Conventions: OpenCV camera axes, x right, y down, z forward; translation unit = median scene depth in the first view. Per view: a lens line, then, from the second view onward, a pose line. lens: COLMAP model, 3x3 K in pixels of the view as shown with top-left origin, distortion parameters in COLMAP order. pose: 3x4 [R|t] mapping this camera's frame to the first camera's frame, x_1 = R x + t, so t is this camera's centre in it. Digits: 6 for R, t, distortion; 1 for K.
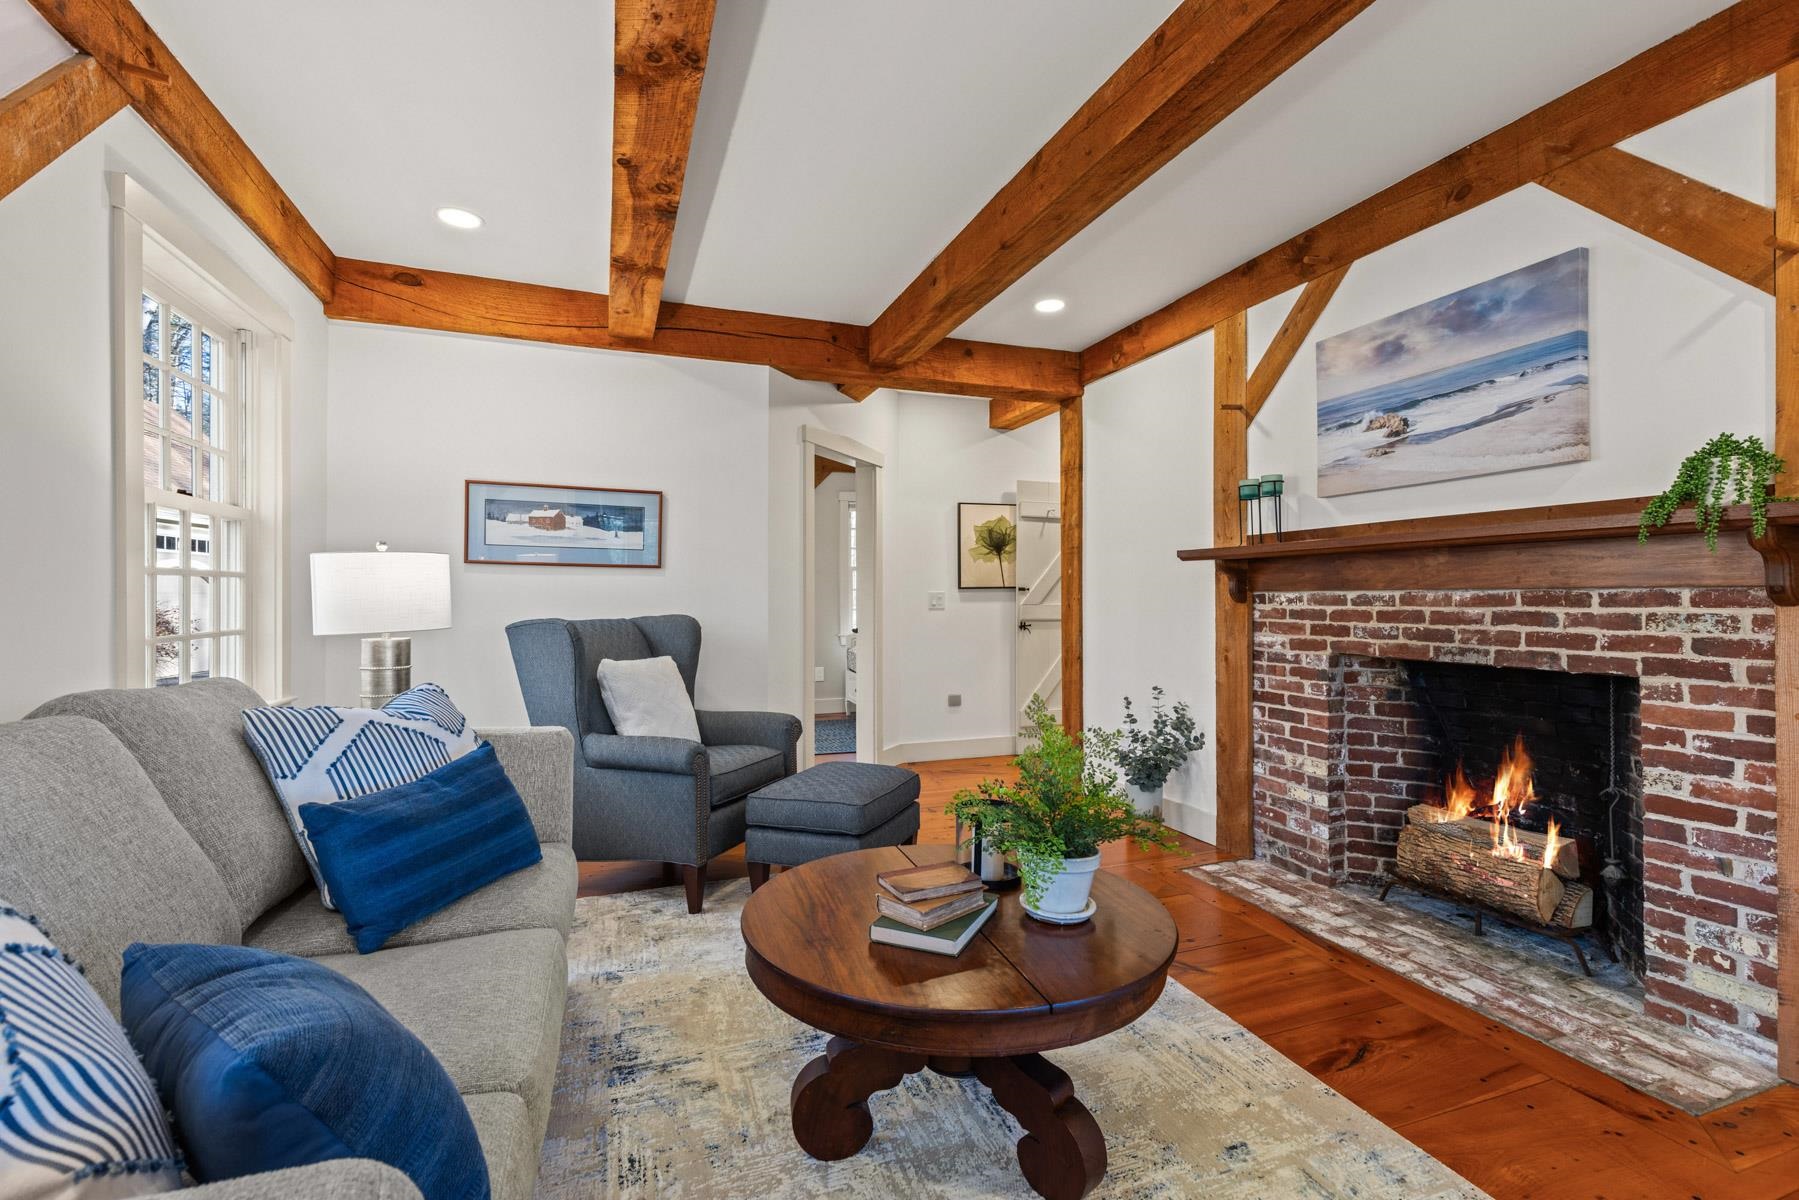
lens RADIAL K [[809.4, 0, 912.1], [0, 809.4, 602.3], [0, 0, 1]] dist [0.004138, -0.000077]
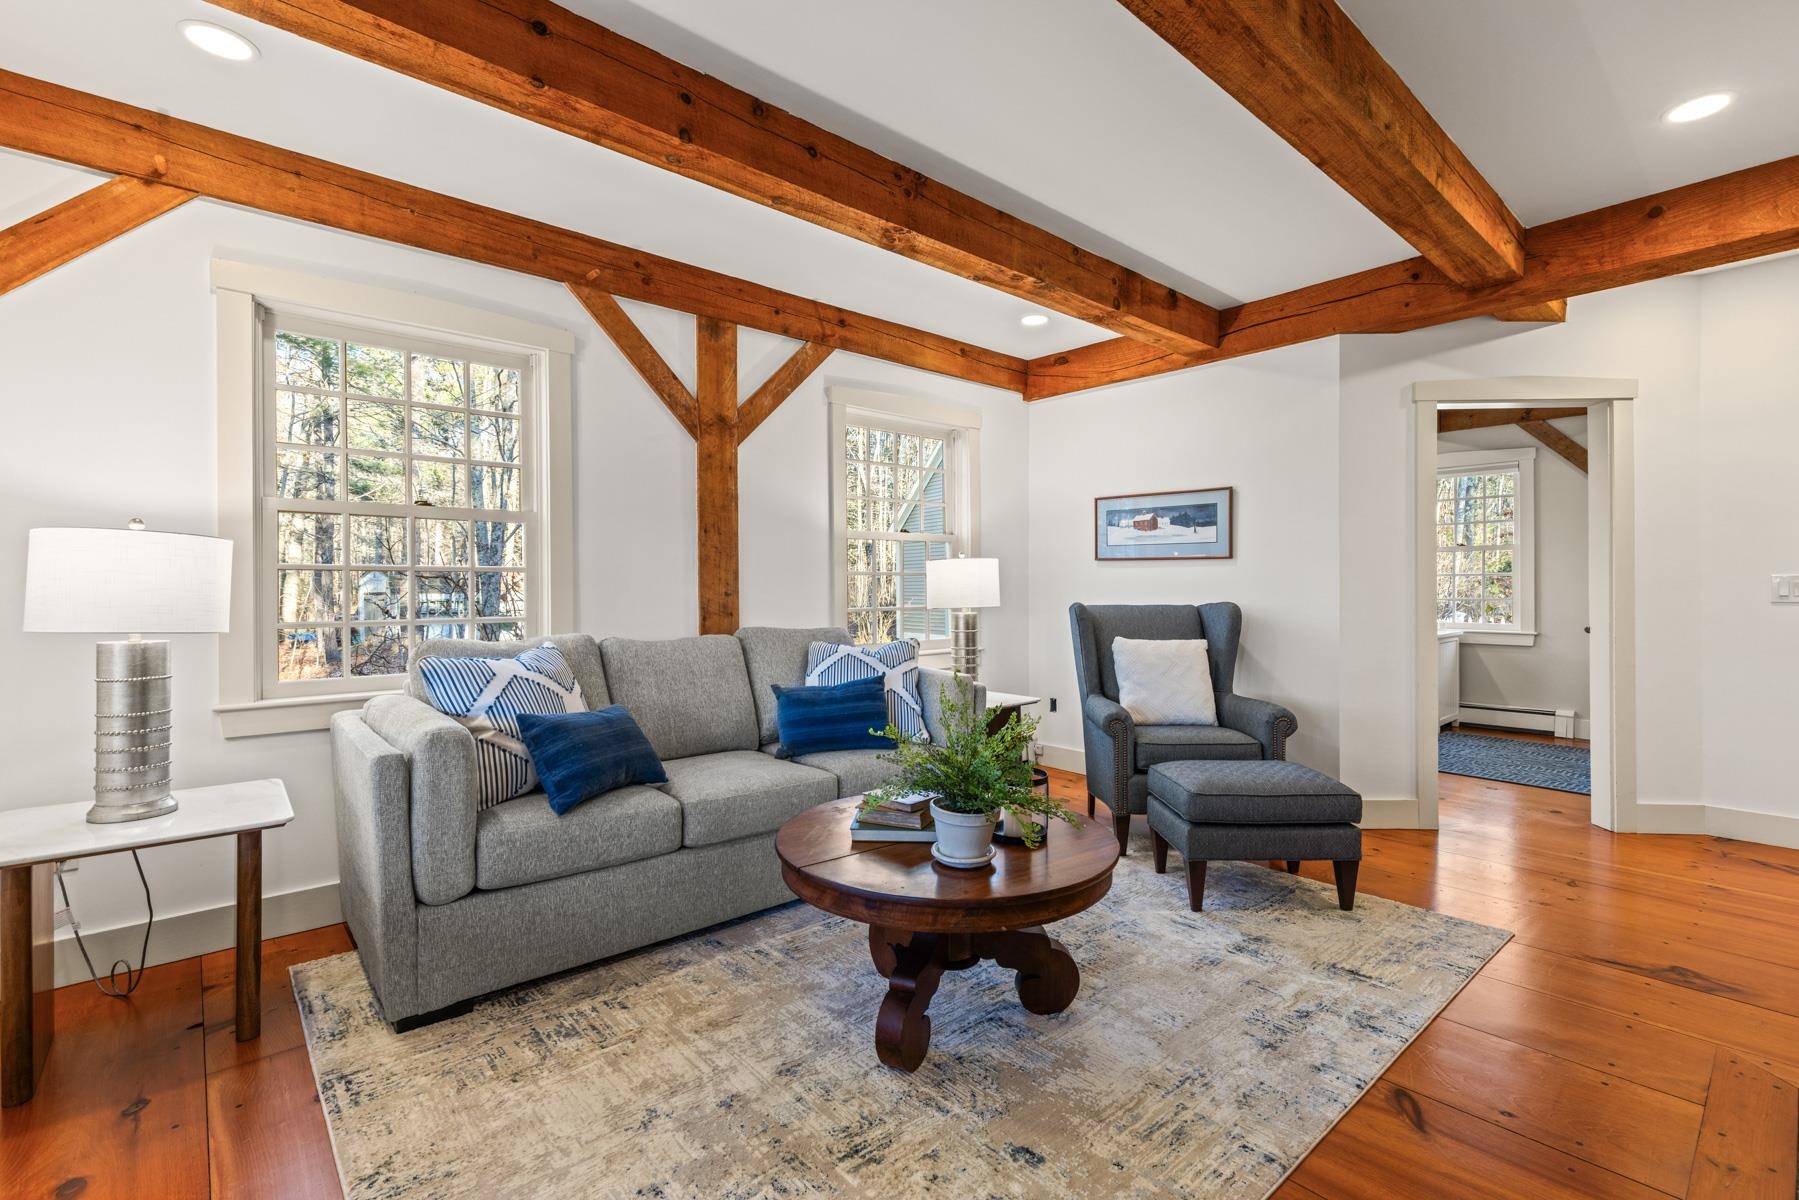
lens RADIAL K [[809.4, 0, 912.1], [0, 809.4, 602.3], [0, 0, 1]] dist [0.004138, -0.000077]
pose [[0.359430, 0.017101, -0.933015, 0.570923], [-0.000702, 0.999837, 0.018056, -0.003778], [0.933172, -0.005835, 0.359383, 0.237455]]
